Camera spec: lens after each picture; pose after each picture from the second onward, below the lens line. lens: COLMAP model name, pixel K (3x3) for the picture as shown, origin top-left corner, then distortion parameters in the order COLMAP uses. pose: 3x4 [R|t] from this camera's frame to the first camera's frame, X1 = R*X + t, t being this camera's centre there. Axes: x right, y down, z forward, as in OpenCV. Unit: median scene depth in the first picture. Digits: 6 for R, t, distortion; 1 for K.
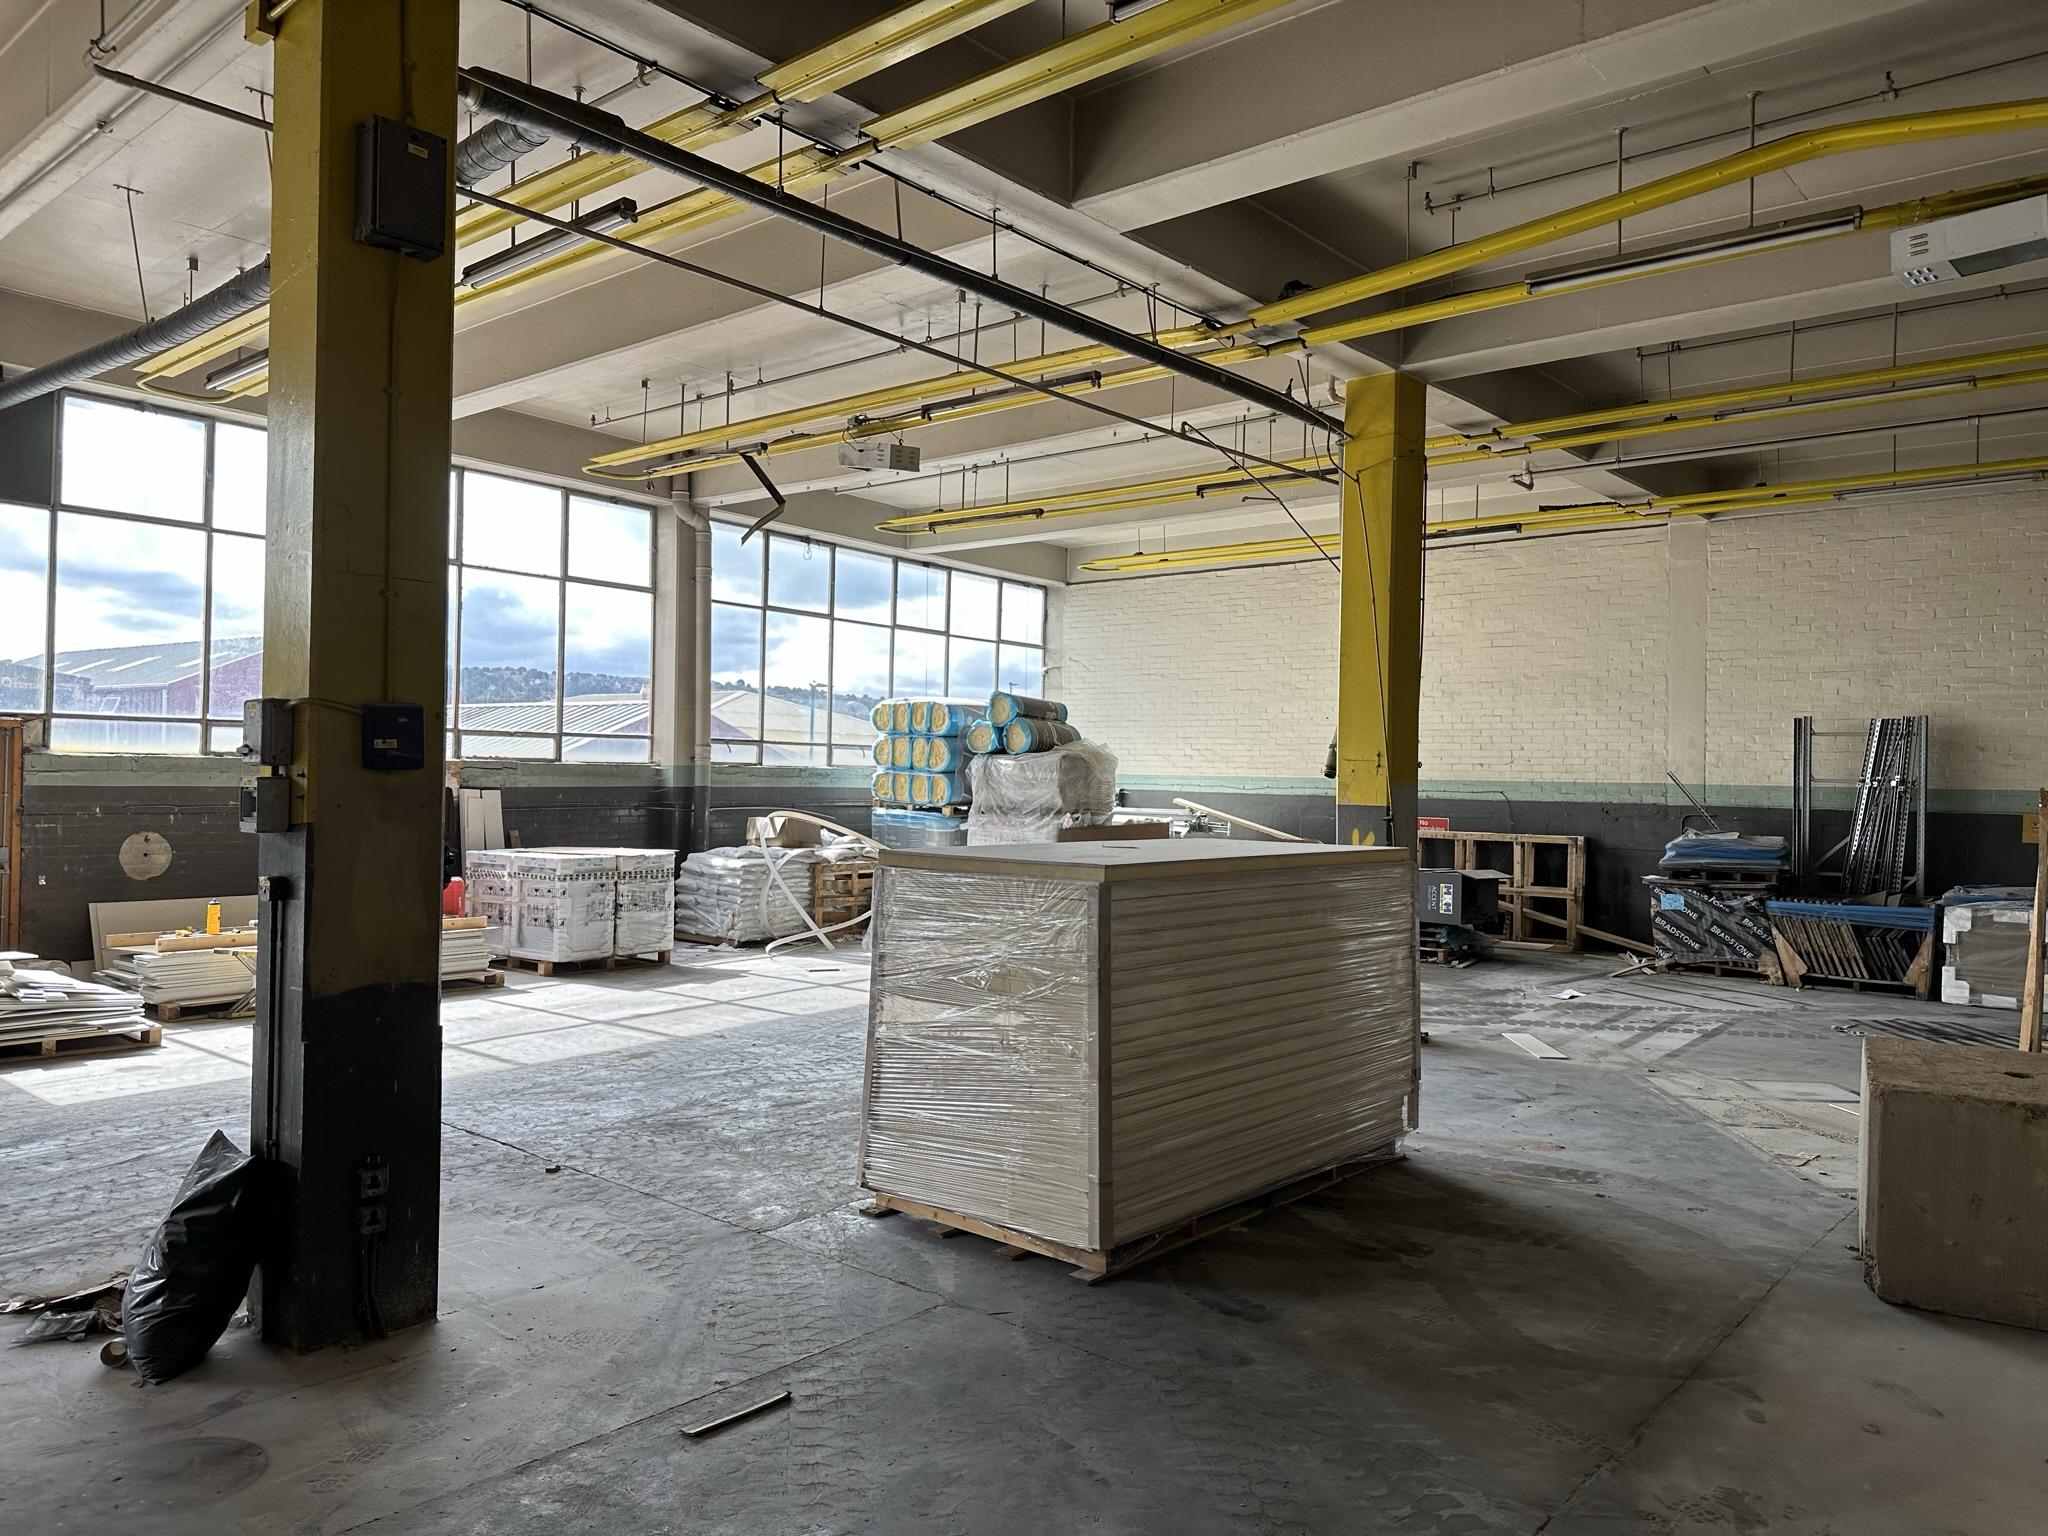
lens RADIAL K [[1430.8, 0, 1035.2], [0, 1430.8, 774.6], [0, 0, 1]] dist [0.071537, -0.085617]
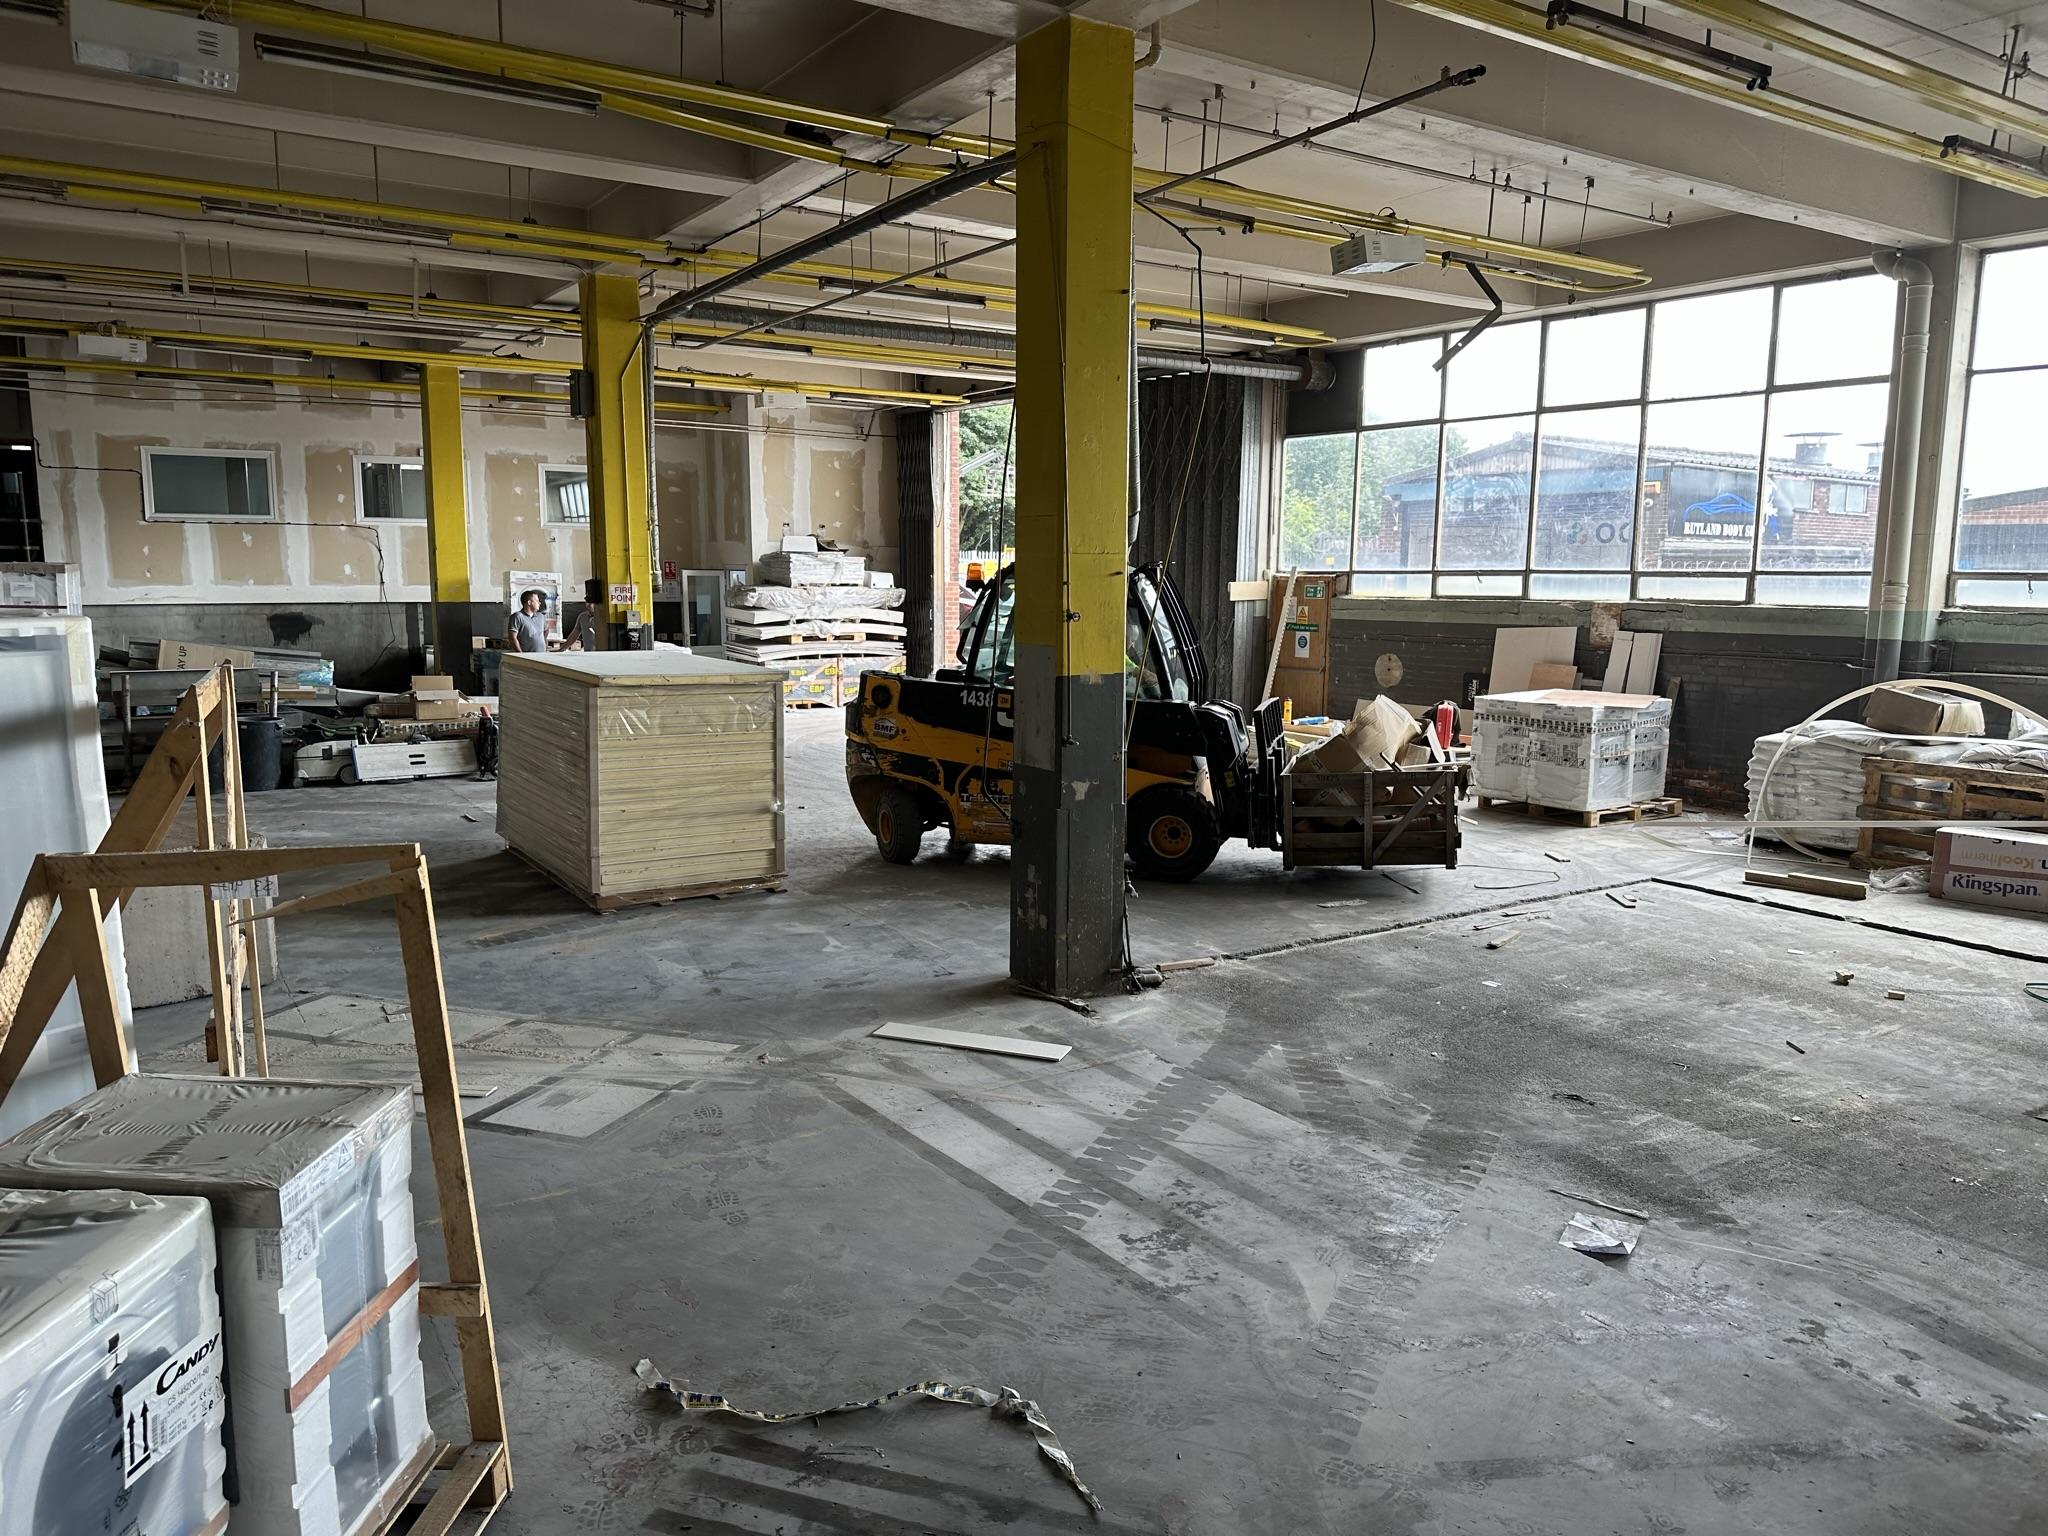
lens RADIAL K [[1430.8, 0, 1035.2], [0, 1430.8, 774.6], [0, 0, 1]] dist [0.071537, -0.085617]
pose [[-0.277424, 0.093674, -0.956170, 0.677143], [-0.035707, 0.993543, 0.107695, 0.015195], [0.960084, 0.064019, -0.272288, 0.873629]]
